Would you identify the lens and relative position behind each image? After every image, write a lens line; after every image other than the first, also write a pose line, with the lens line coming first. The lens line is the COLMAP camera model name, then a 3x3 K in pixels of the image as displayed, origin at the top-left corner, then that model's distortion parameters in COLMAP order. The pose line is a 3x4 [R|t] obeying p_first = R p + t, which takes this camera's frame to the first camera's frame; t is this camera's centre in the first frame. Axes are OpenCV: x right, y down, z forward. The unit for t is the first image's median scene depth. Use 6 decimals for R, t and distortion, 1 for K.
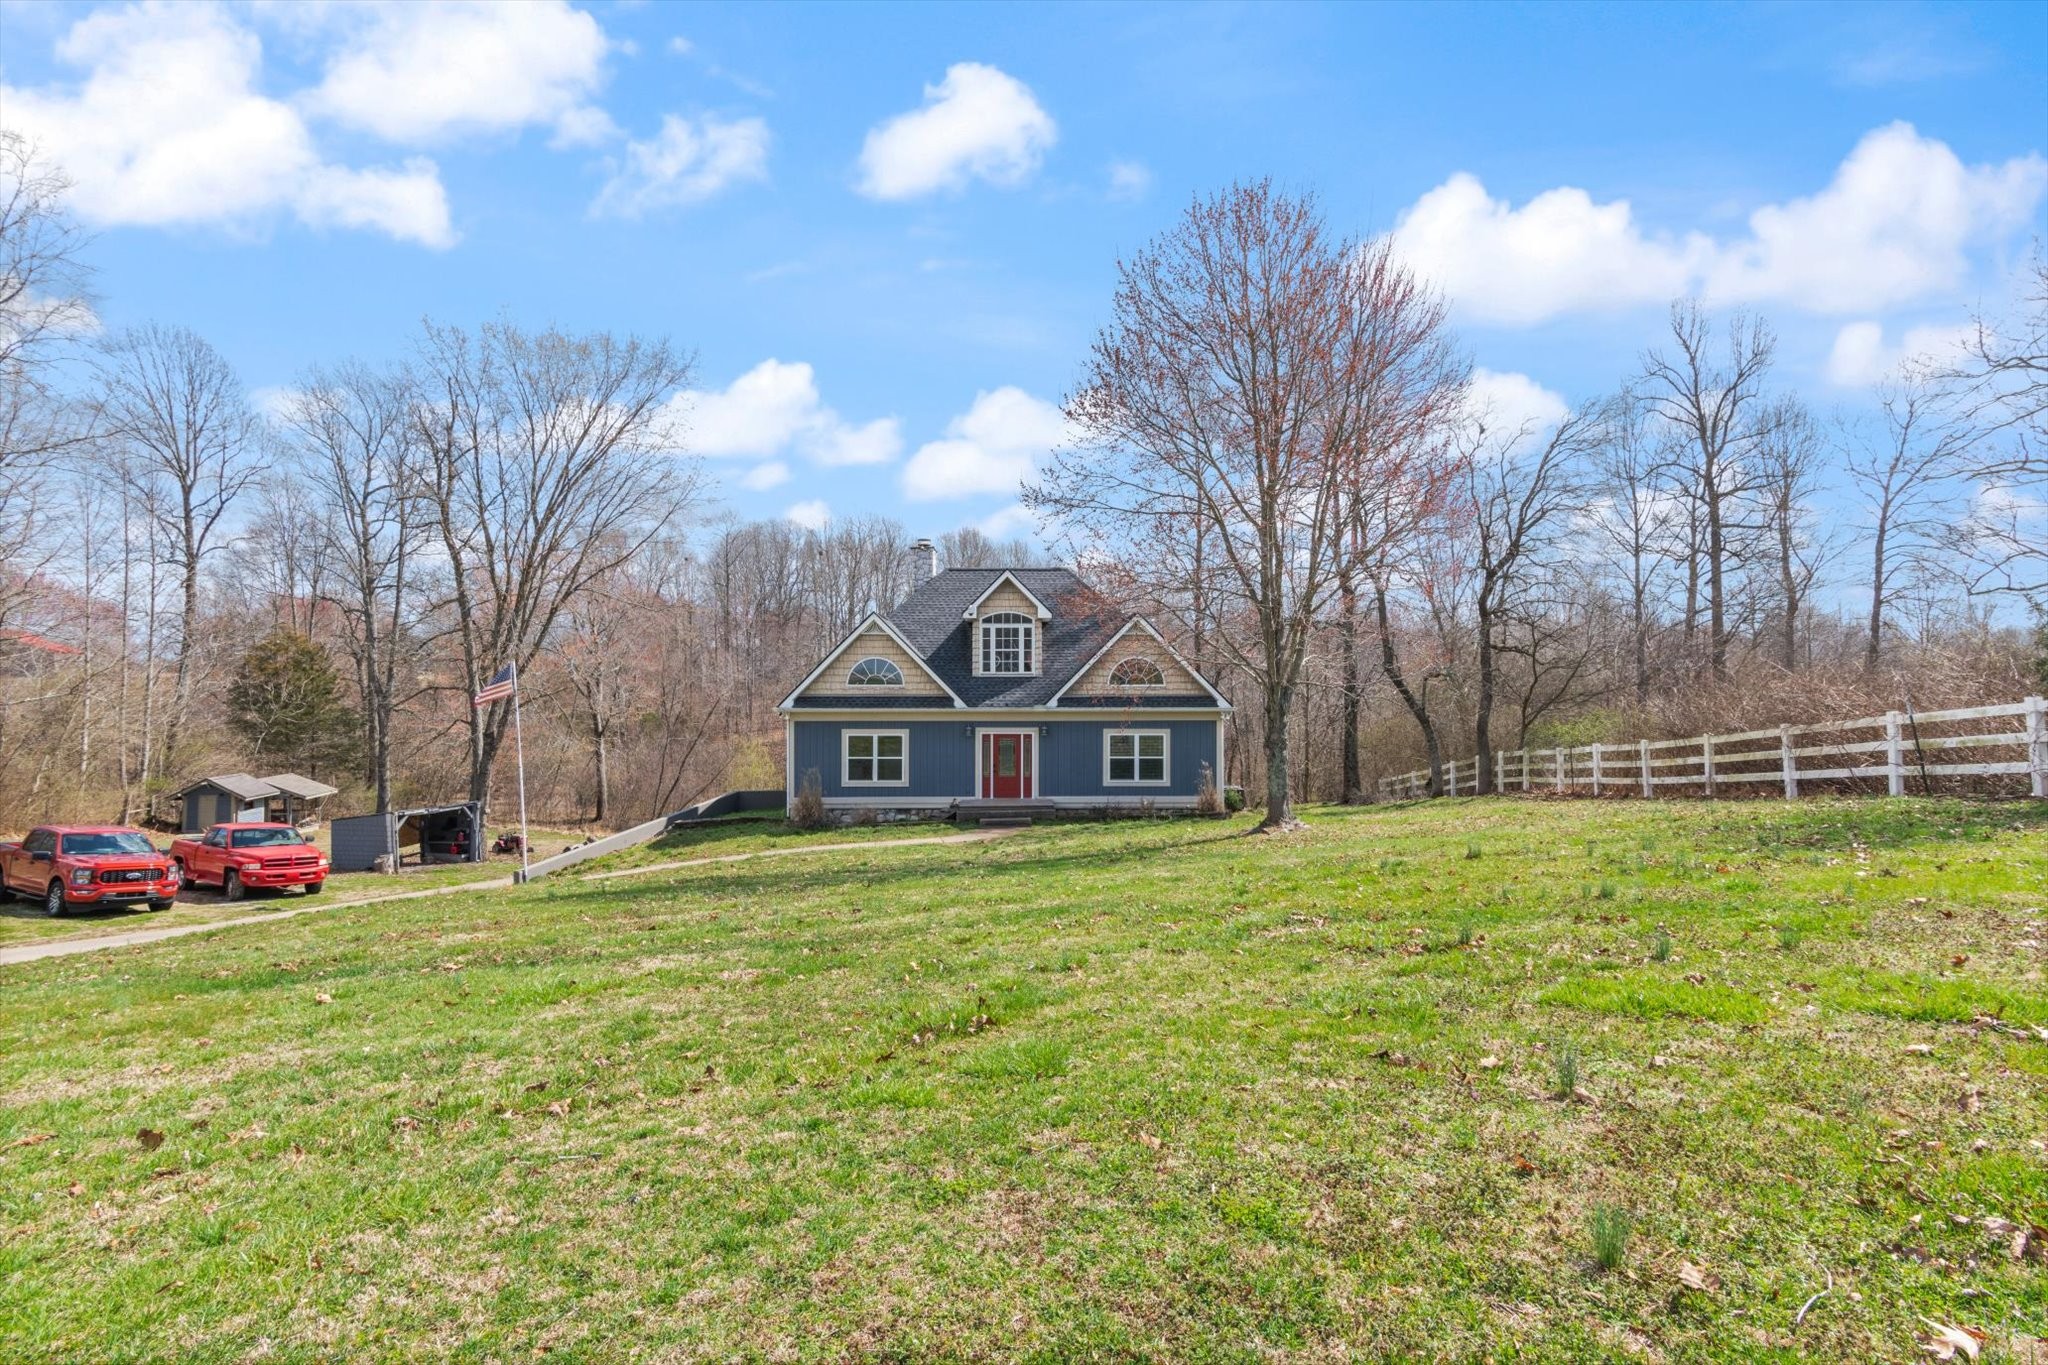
lens RADIAL K [[991.8, 0, 1025.2], [0, 991.8, 672.5], [0, 0, 1]] dist [0.022536, -0.001190]
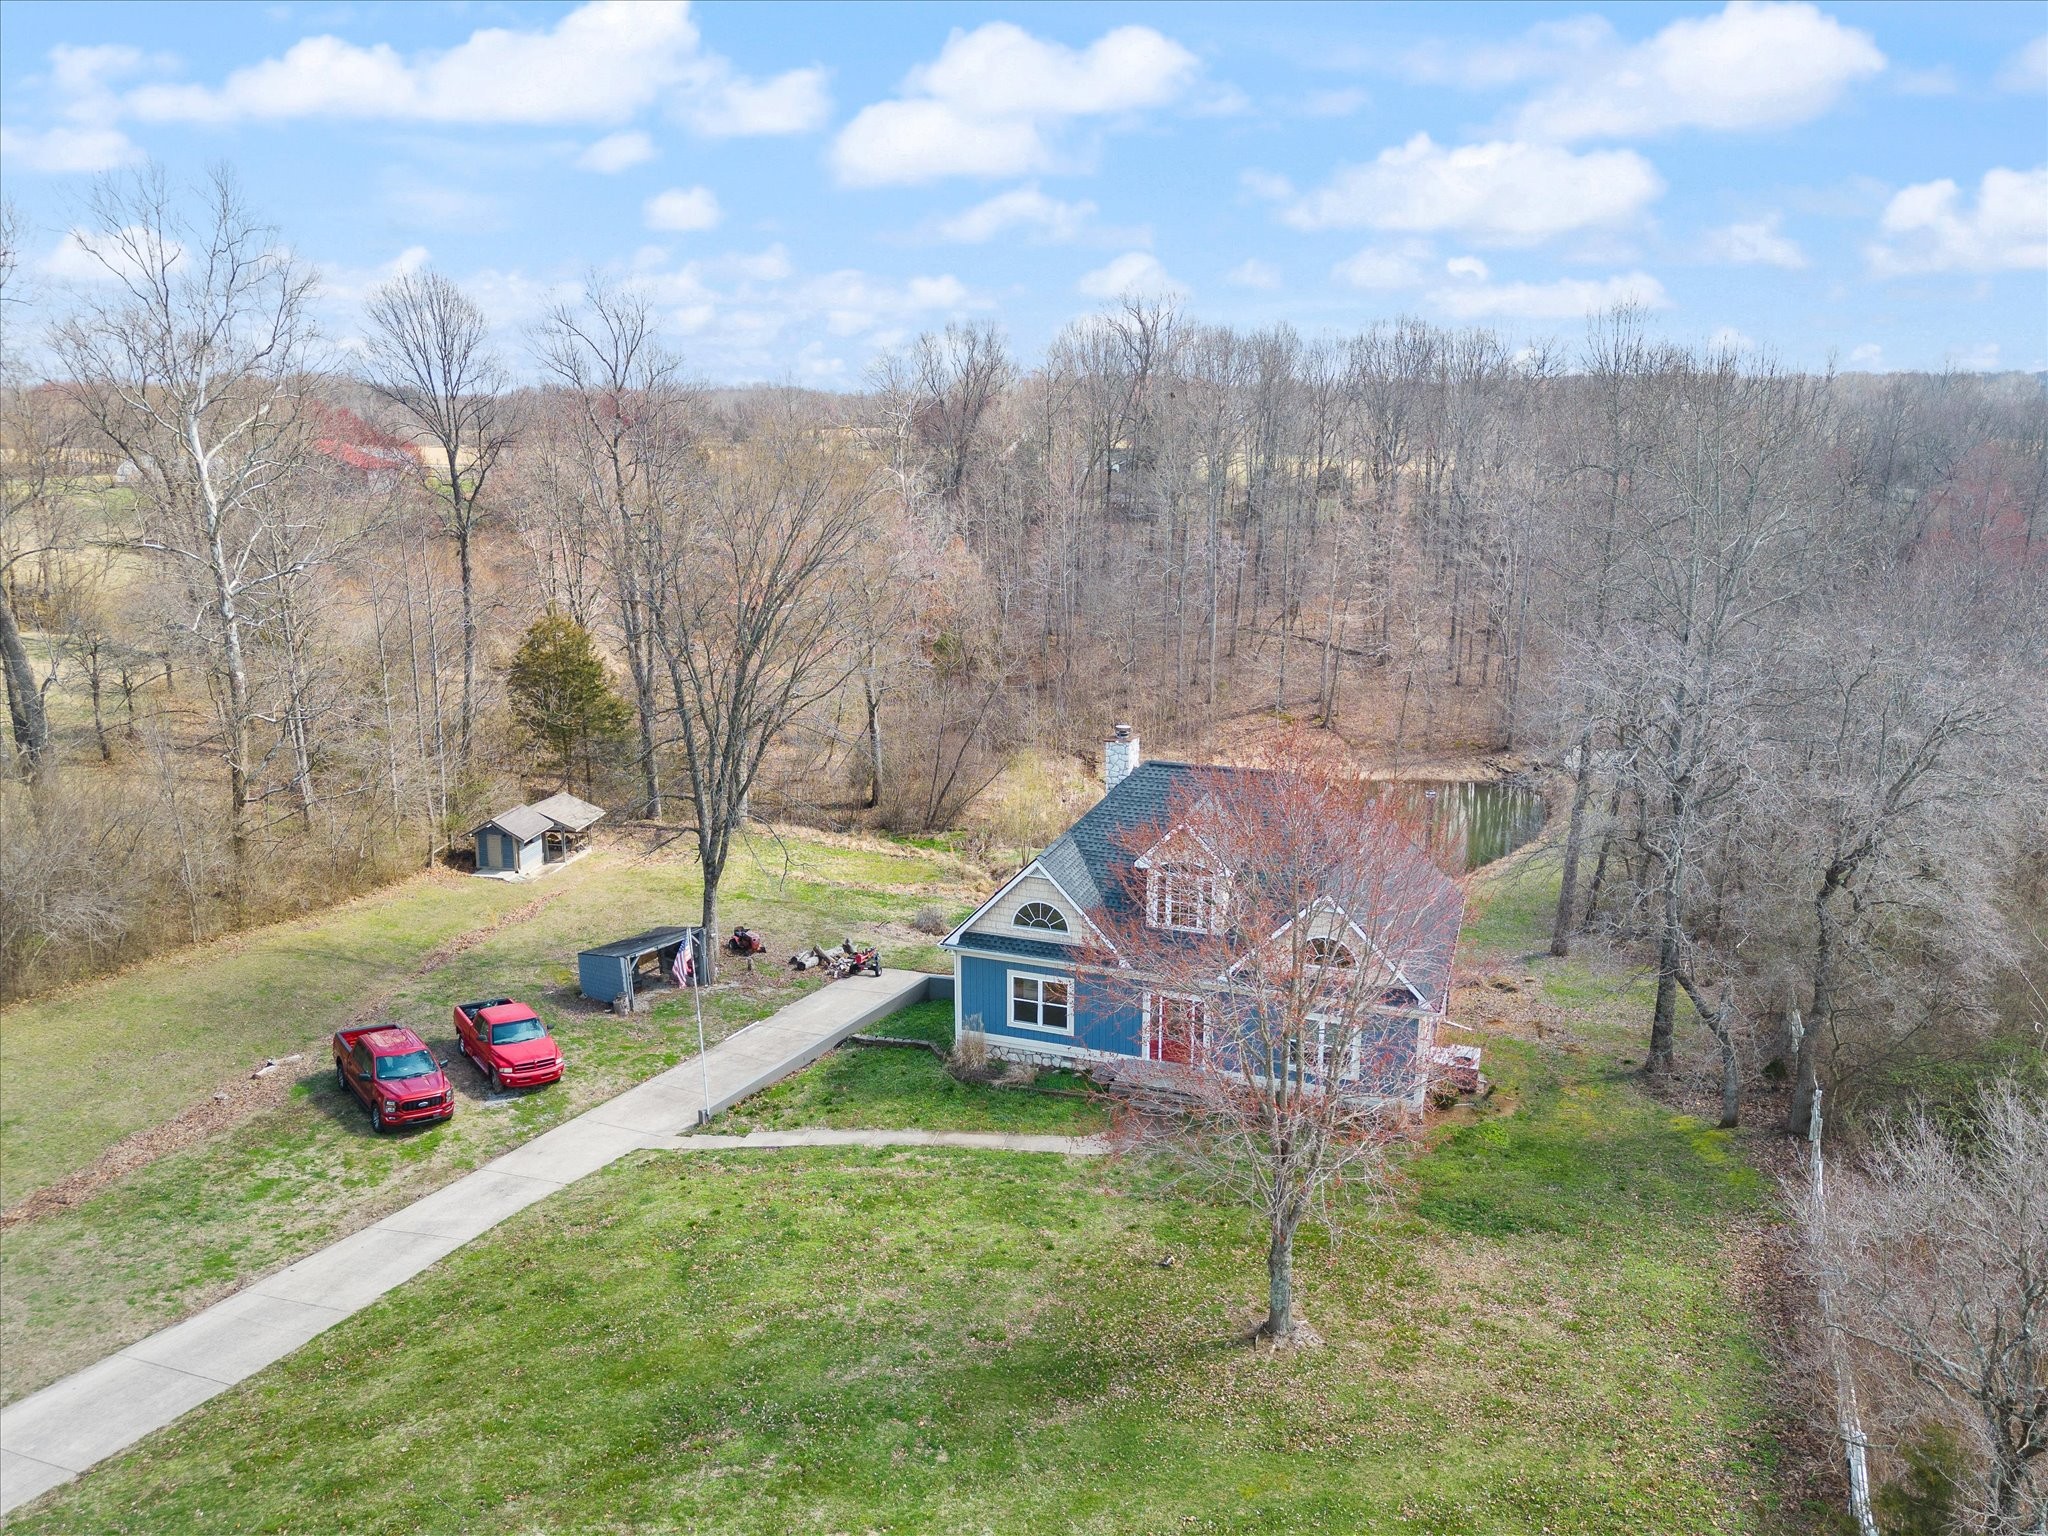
lens RADIAL K [[1447.6, 0, 1037.4], [0, 1447.6, 754.9], [0, 0, 1]] dist [0.051656, -0.045735]
pose [[0.939144, 0.081403, -0.333739, 0.285699], [0.003345, 0.969305, 0.245837, -0.478885], [0.343506, -0.231993, 0.910045, -0.201064]]
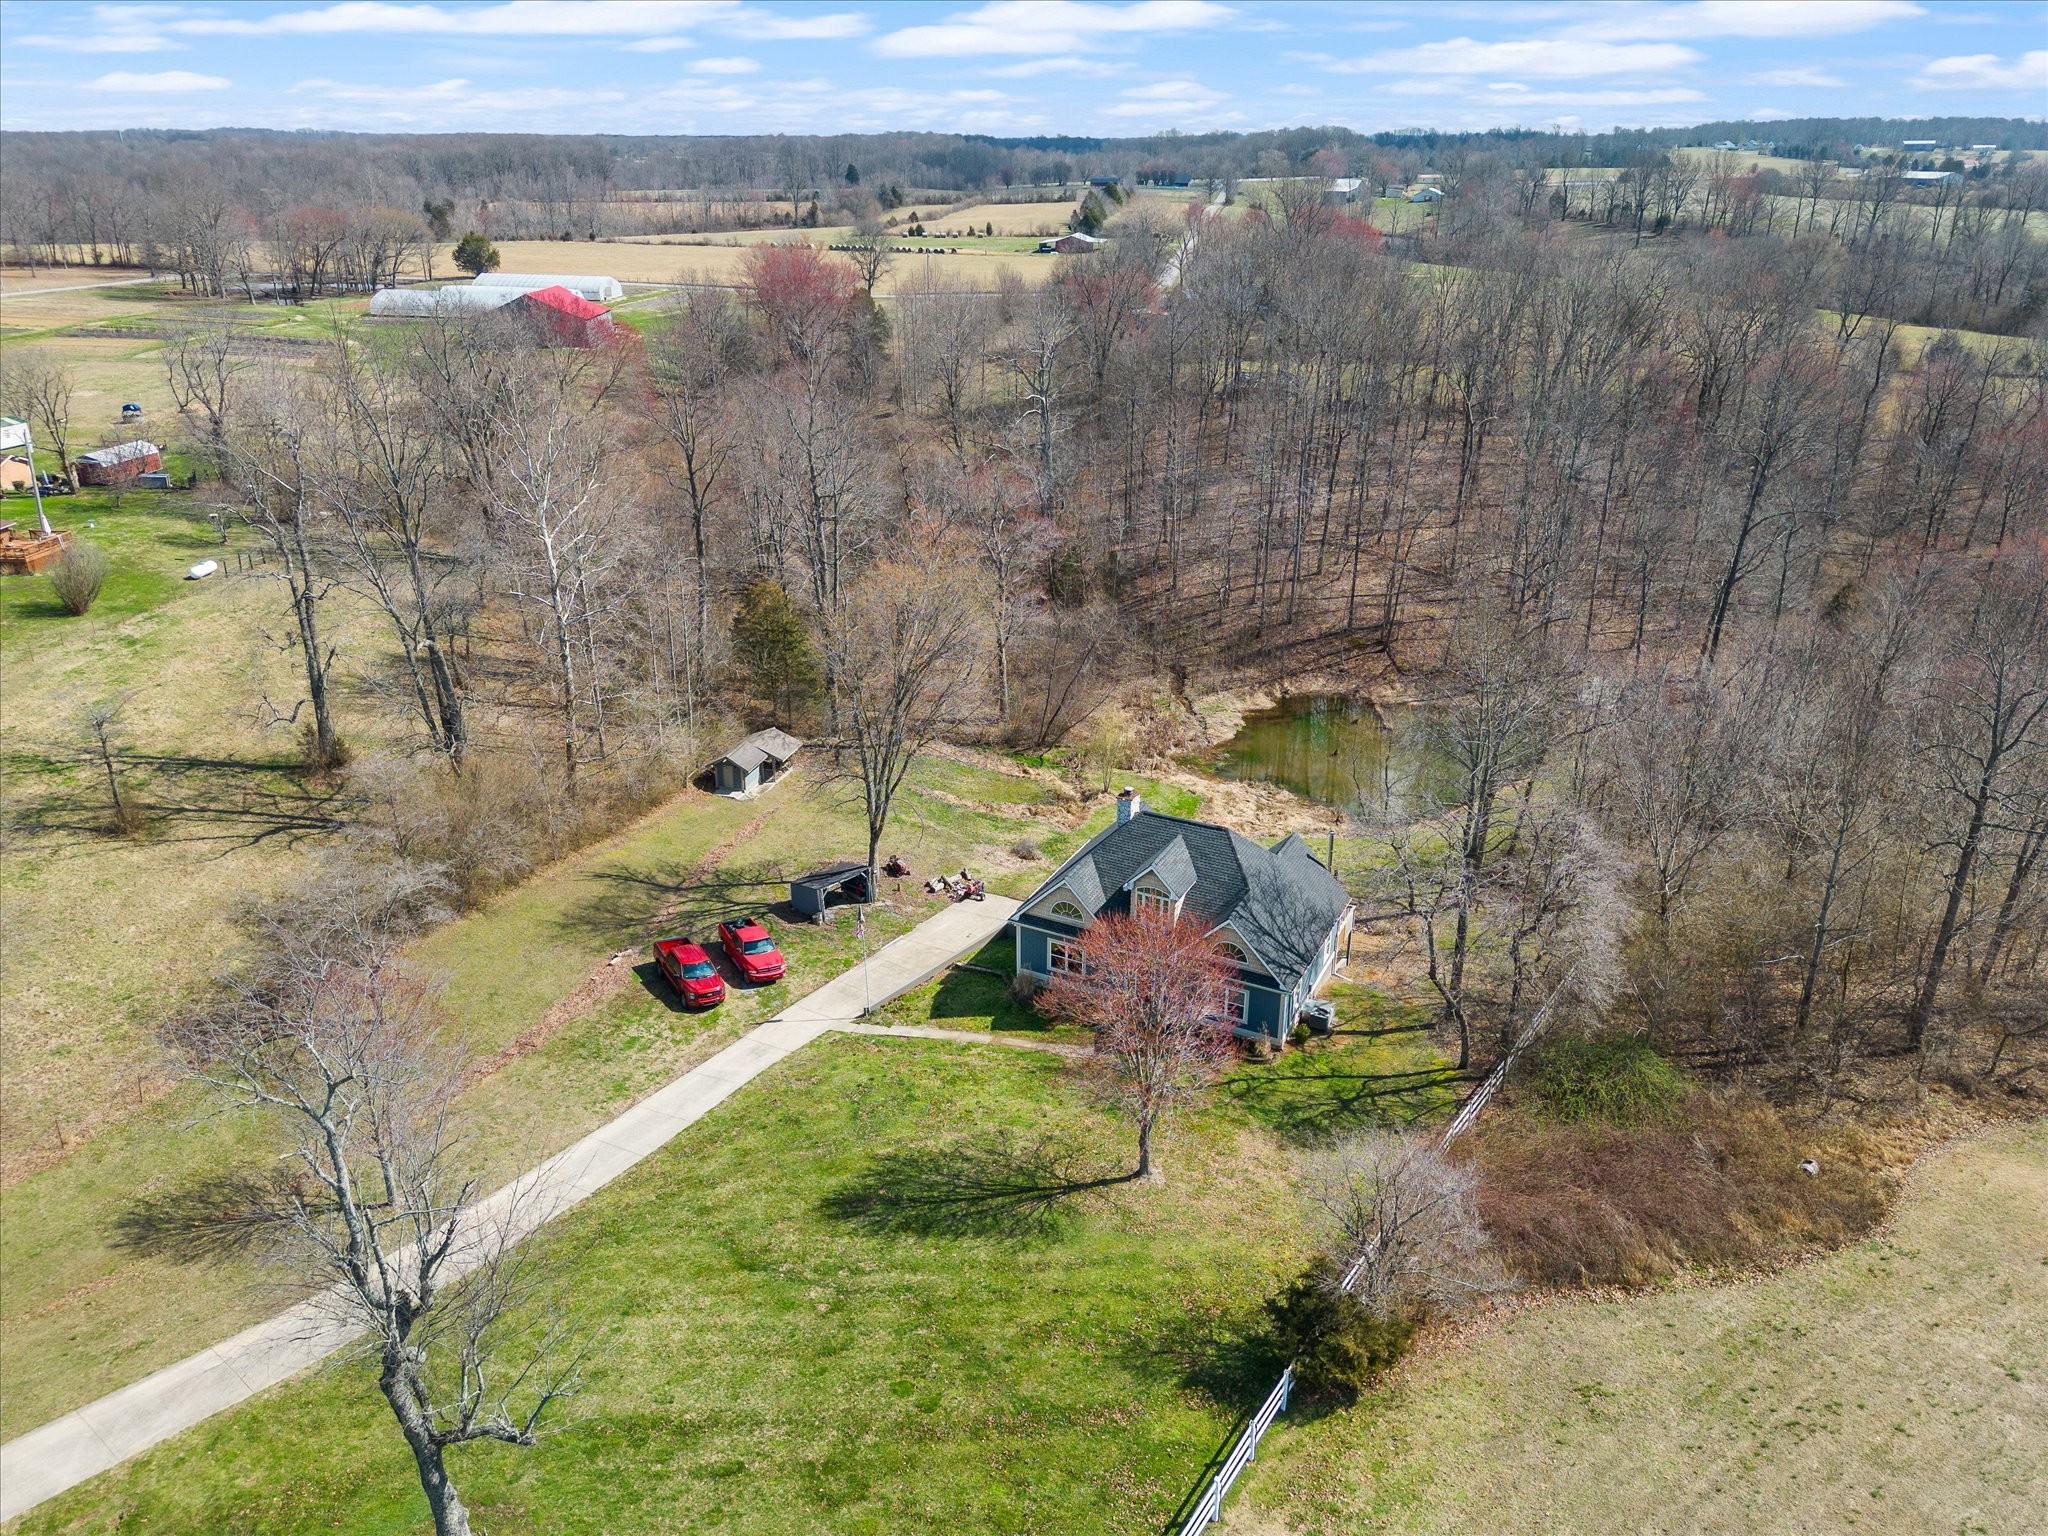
lens RADIAL K [[1447.6, 0, 1038.7], [0, 1447.6, 761.4], [0, 0, 1]] dist [0.051656, -0.045735]
pose [[0.890665, 0.185159, -0.415250, 0.694031], [-0.000092, 0.913391, 0.407083, -1.117728], [0.454661, -0.362537, 0.813542, -0.756332]]
